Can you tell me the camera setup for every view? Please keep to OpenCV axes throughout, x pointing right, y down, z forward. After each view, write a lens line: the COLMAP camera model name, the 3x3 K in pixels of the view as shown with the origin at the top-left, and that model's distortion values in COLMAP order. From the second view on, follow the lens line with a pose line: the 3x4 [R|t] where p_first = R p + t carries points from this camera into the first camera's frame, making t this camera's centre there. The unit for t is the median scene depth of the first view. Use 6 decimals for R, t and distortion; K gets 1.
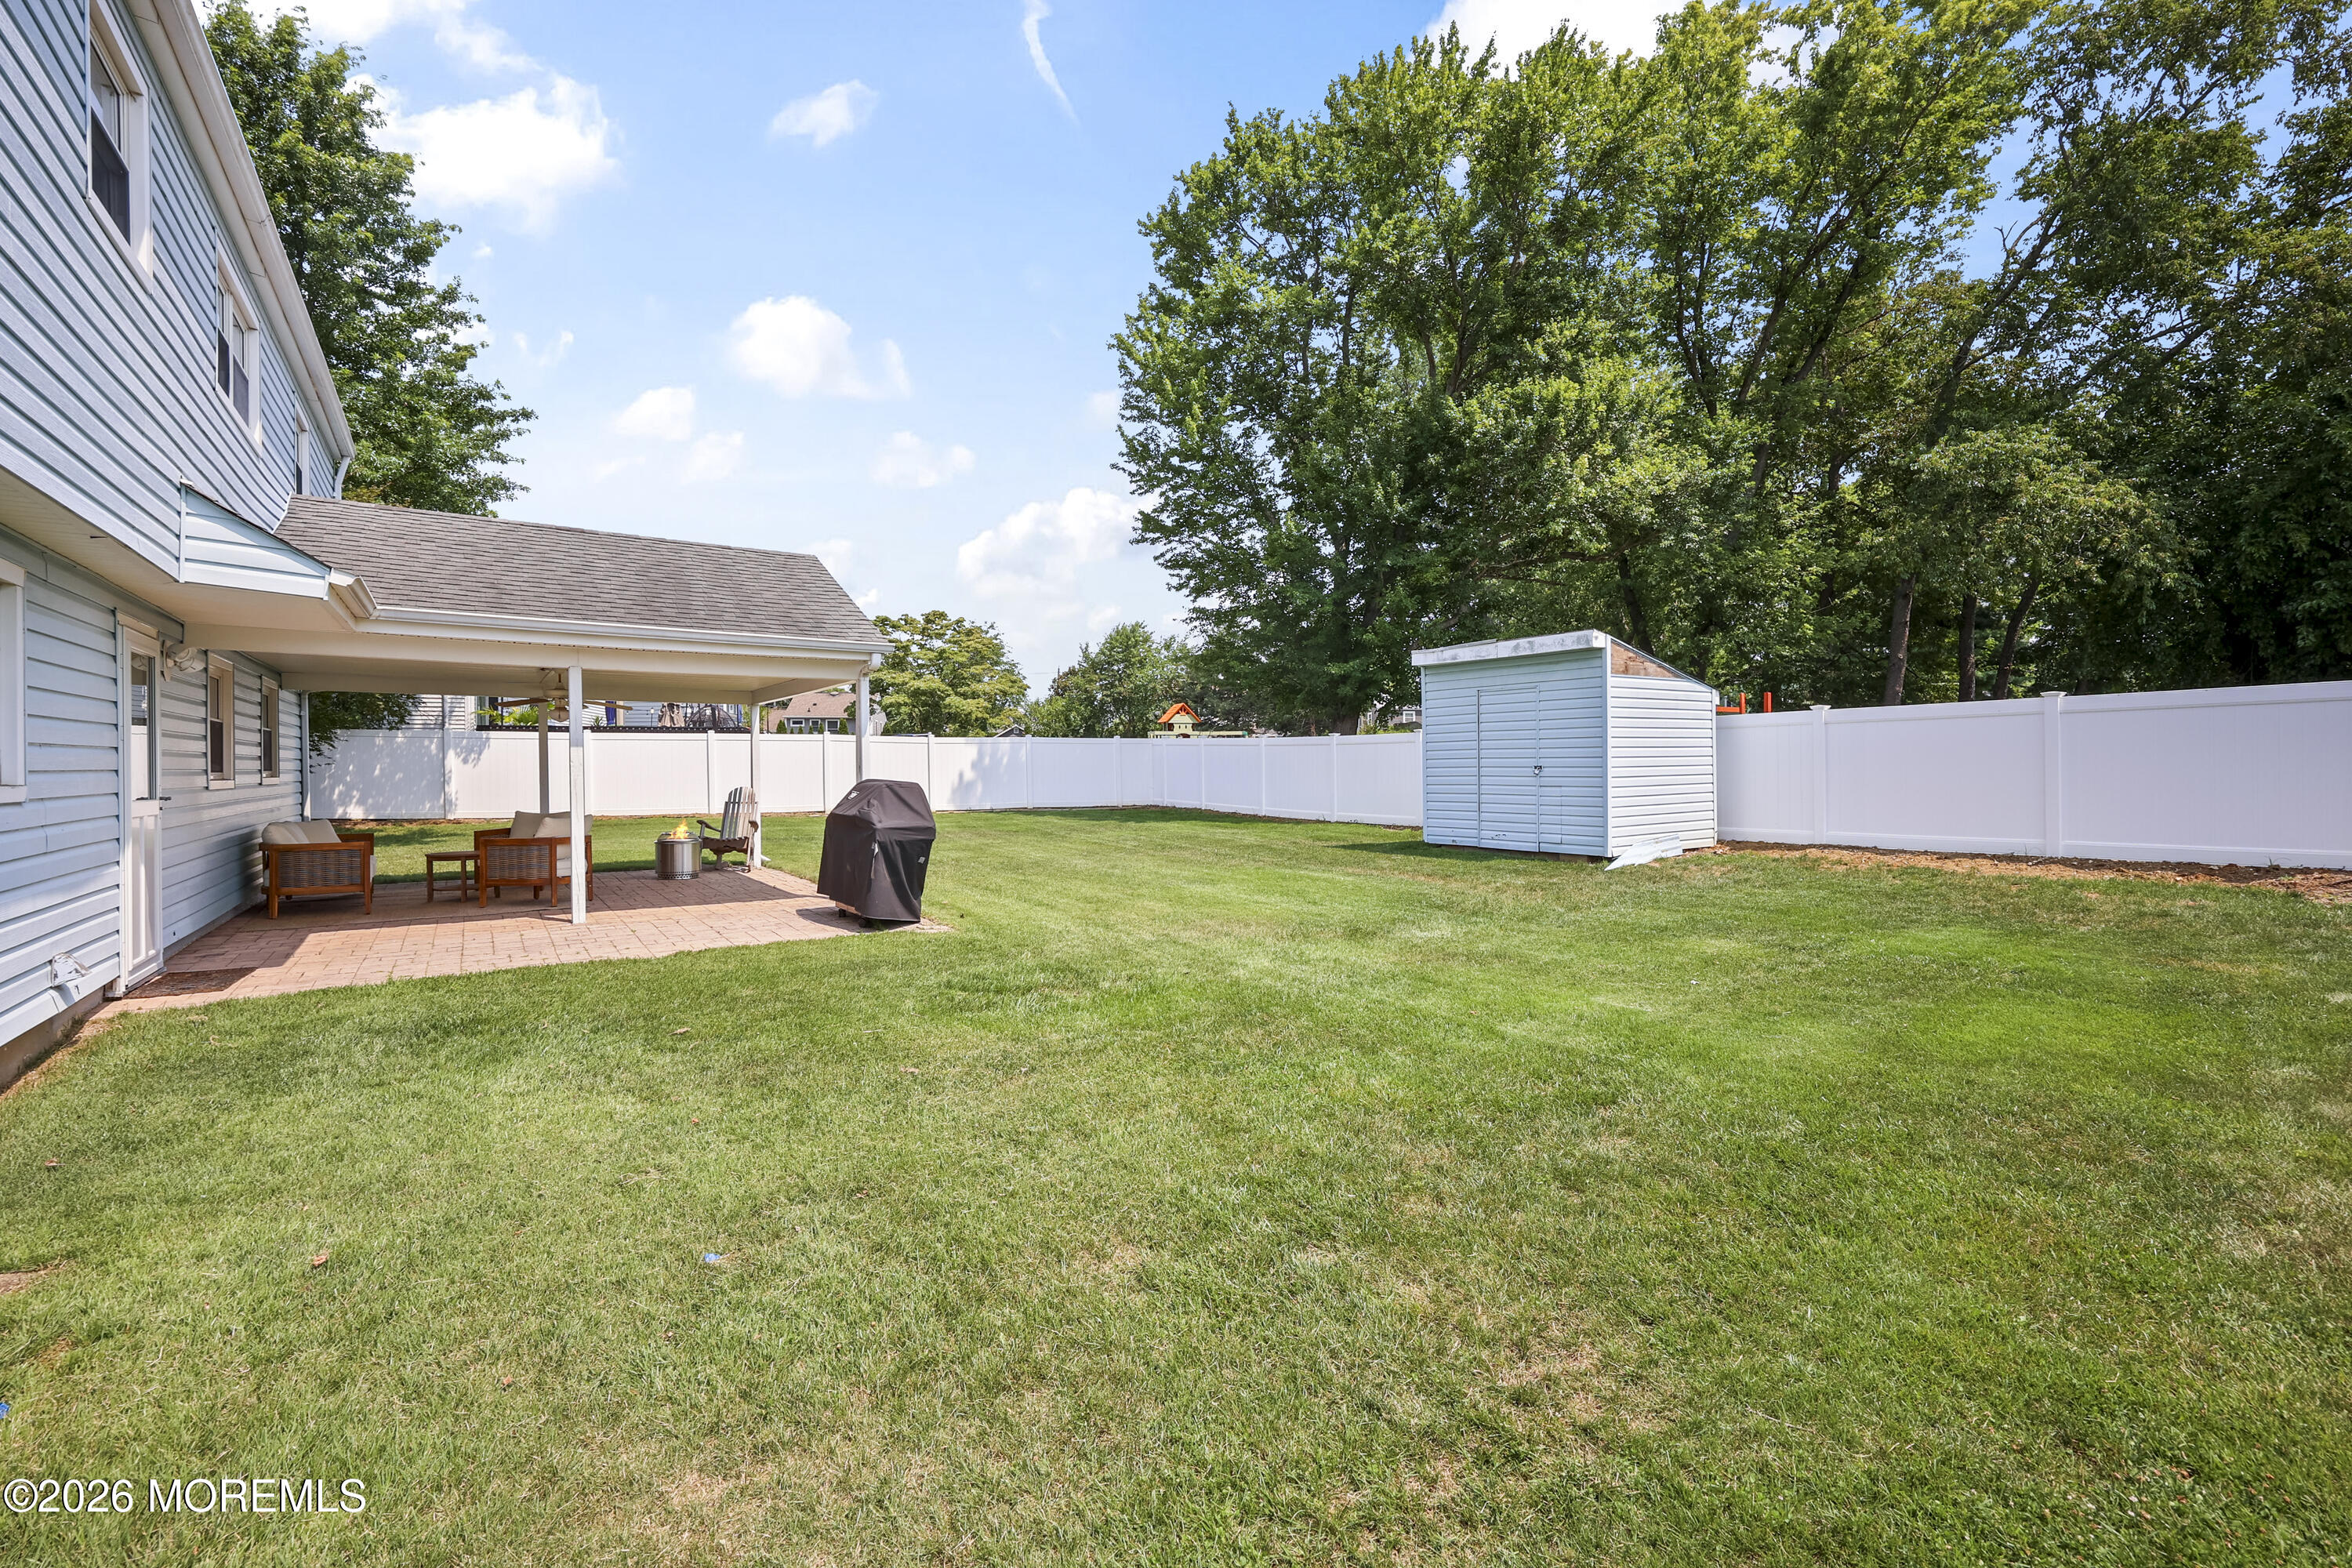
lens RADIAL K [[1009.9, 0, 1176.7], [0, 1009.9, 774.6], [0, 0, 1]] dist [0.001325, 0.000032]
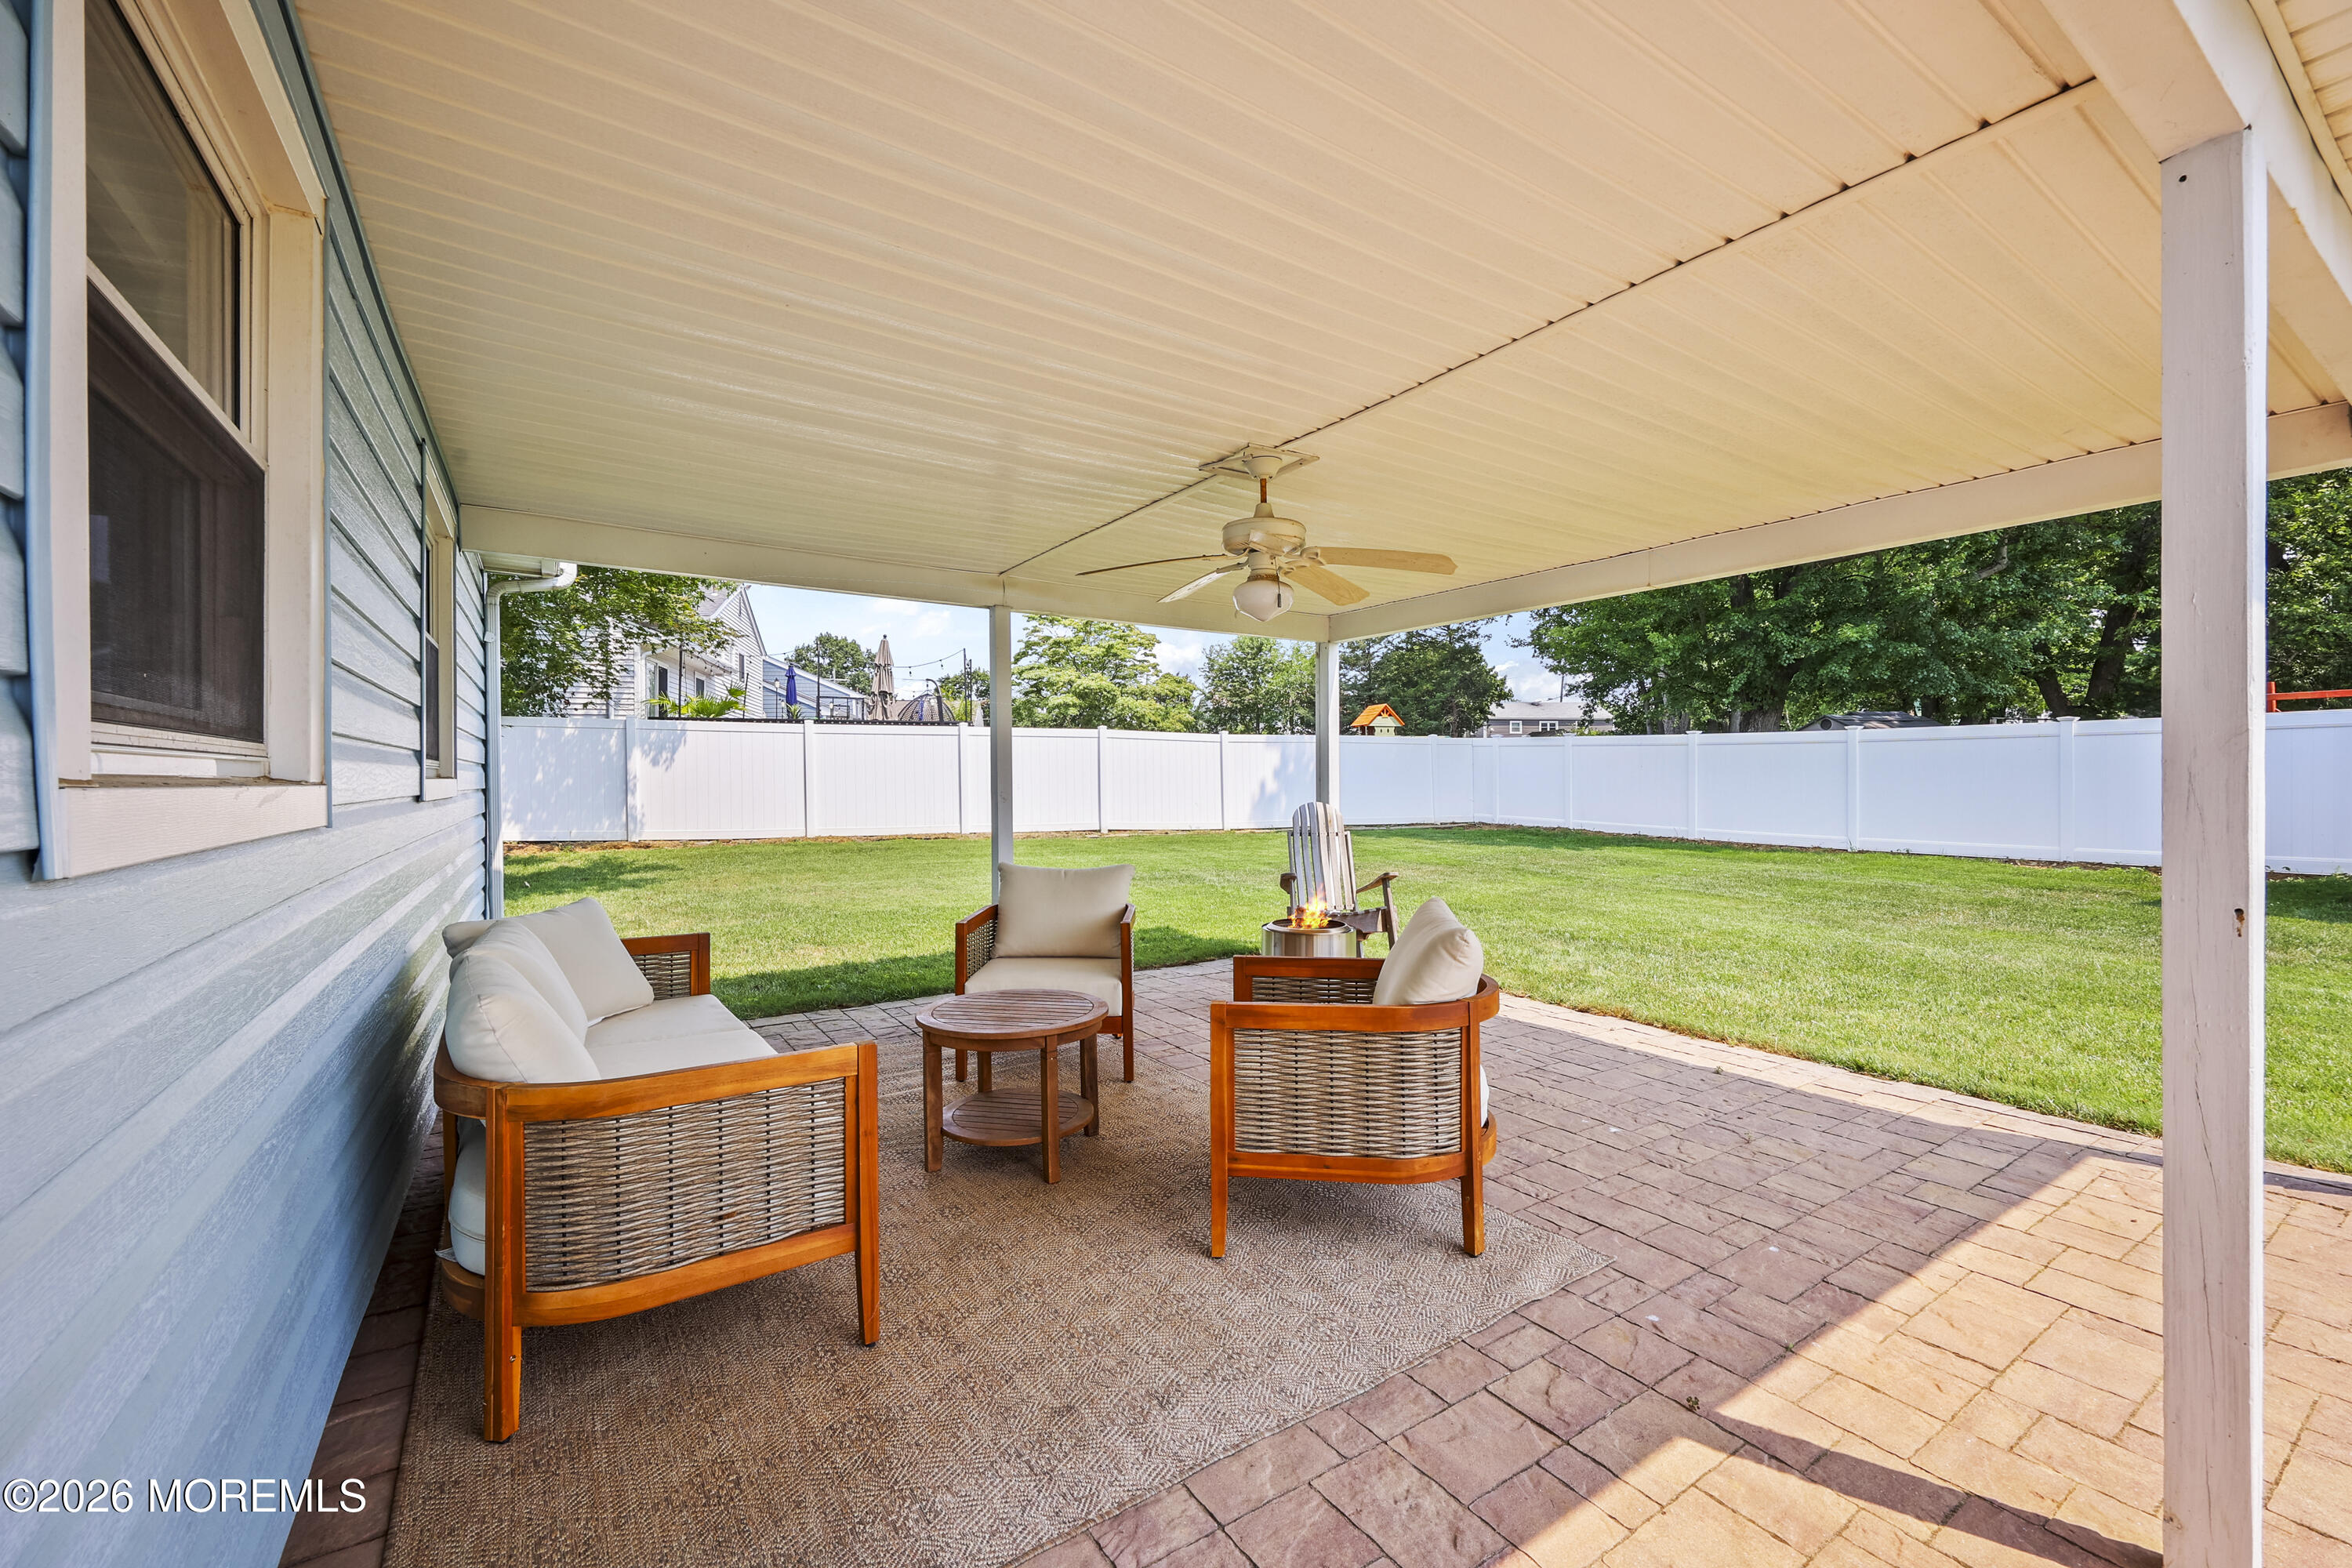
lens RADIAL K [[951.8, 0, 1175.7], [0, 951.8, 783.6], [0, 0, 1]] dist [-0.000760, -0.000037]
pose [[0.999343, 0.002952, -0.036112, -0.276565], [-0.003022, 0.999994, -0.001889, 0.002055], [0.036107, 0.001997, 0.999346, 0.298947]]
